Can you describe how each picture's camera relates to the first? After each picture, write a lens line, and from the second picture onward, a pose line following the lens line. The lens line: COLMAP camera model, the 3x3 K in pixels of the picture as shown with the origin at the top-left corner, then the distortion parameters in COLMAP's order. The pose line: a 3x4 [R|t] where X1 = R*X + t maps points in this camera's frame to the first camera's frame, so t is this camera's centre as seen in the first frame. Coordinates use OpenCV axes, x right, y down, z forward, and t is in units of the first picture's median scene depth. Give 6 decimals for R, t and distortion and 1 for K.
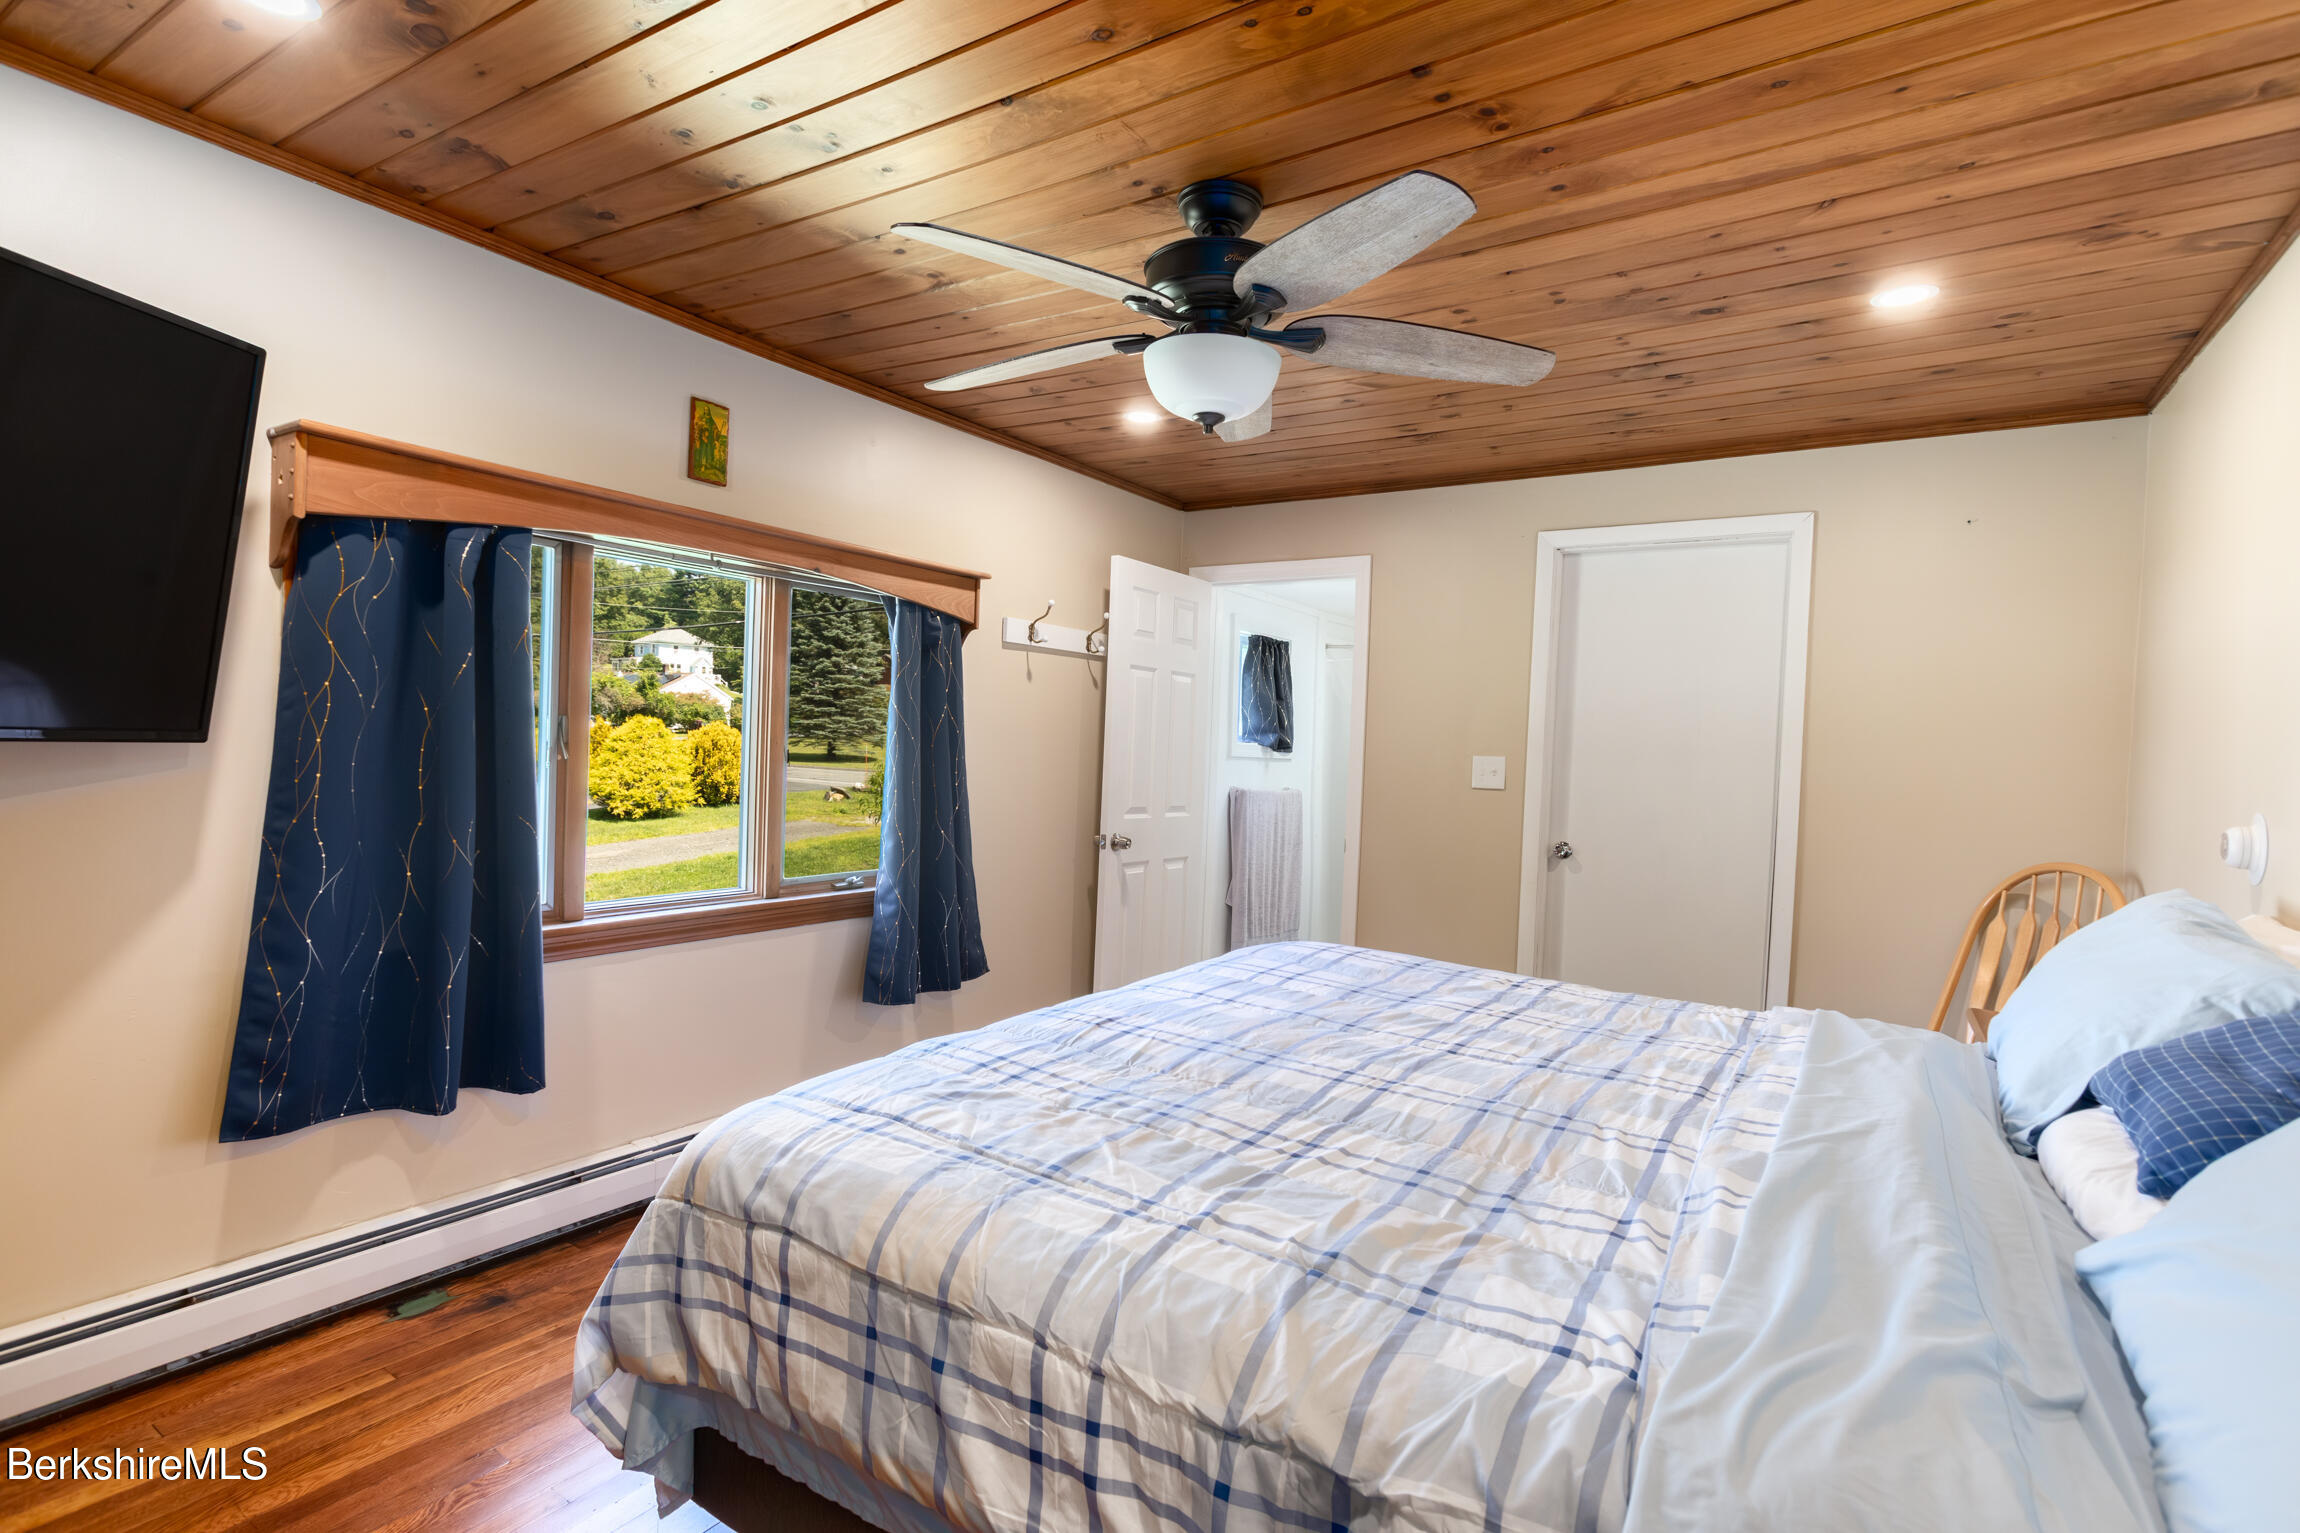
lens RADIAL K [[1108.0, 0, 1150.0], [0, 1108.0, 766.5], [0, 0, 1]] dist [0.001197, 0.001468]
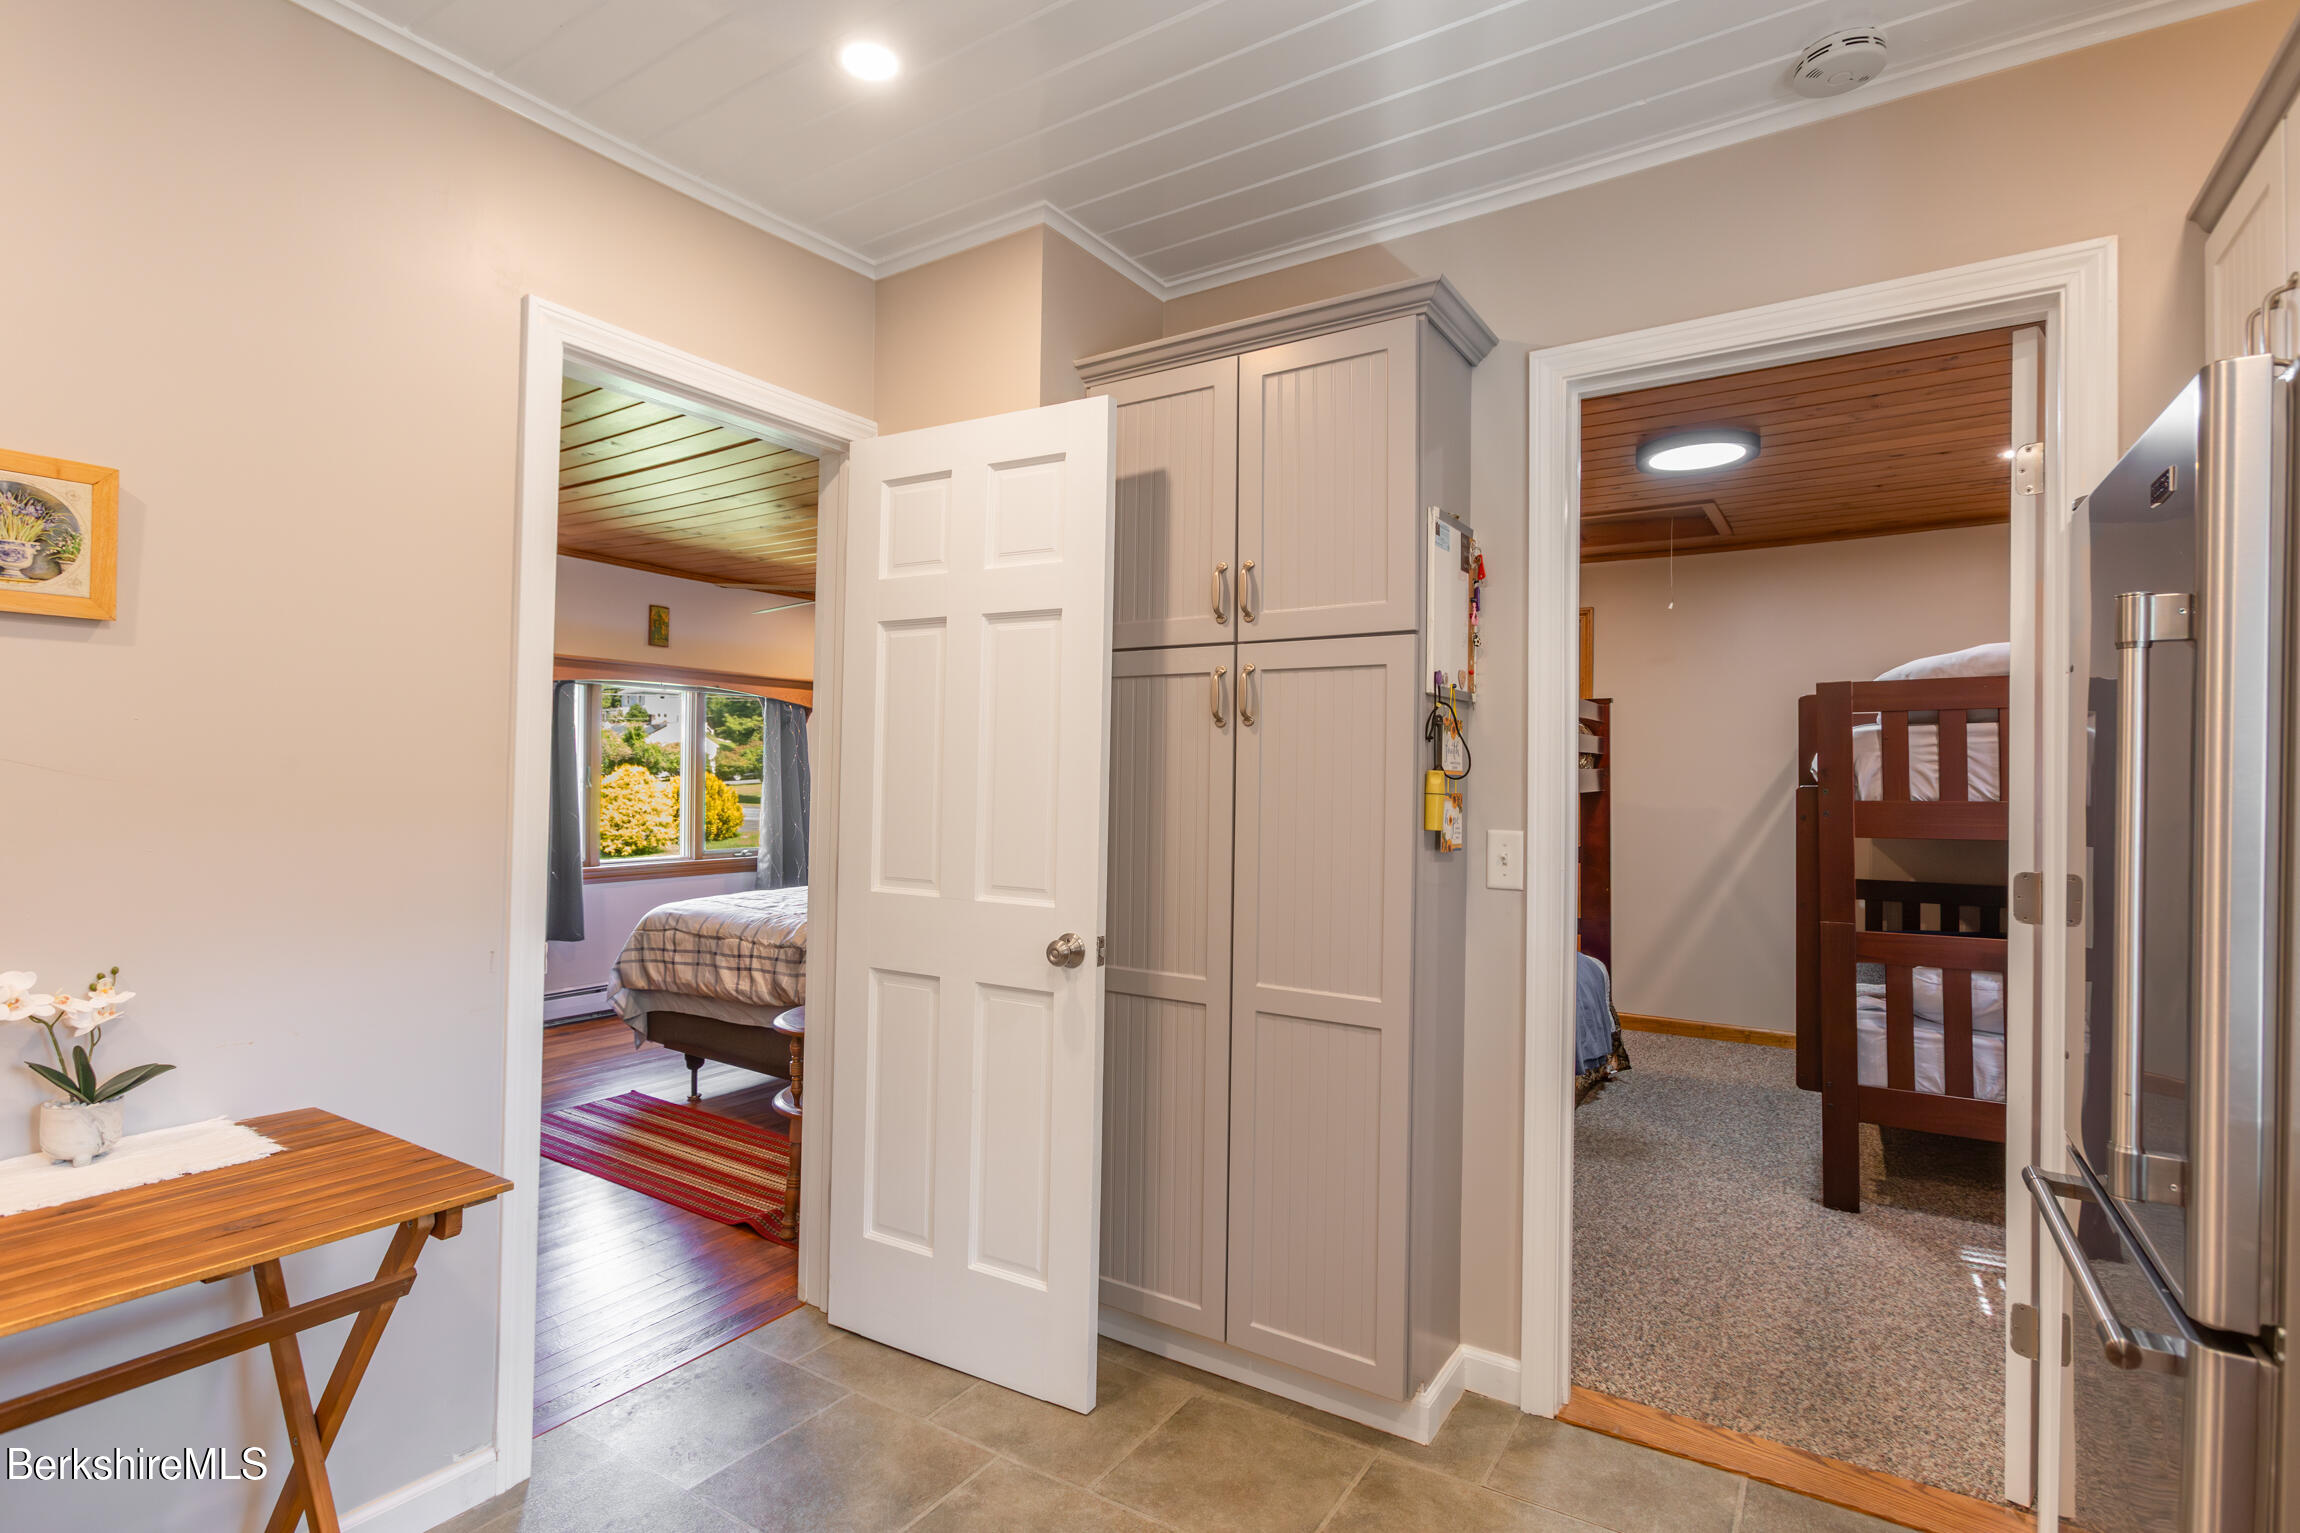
lens RADIAL K [[1118.6, 0, 1136.4], [0, 1118.6, 766.4], [0, 0, 1]] dist [-0.002549, 0.000811]
pose [[0.999565, -0.029205, -0.004126, 0.378276], [0.029062, 0.999086, -0.031356, 0.036738], [0.005038, 0.031223, 0.999500, -0.817057]]
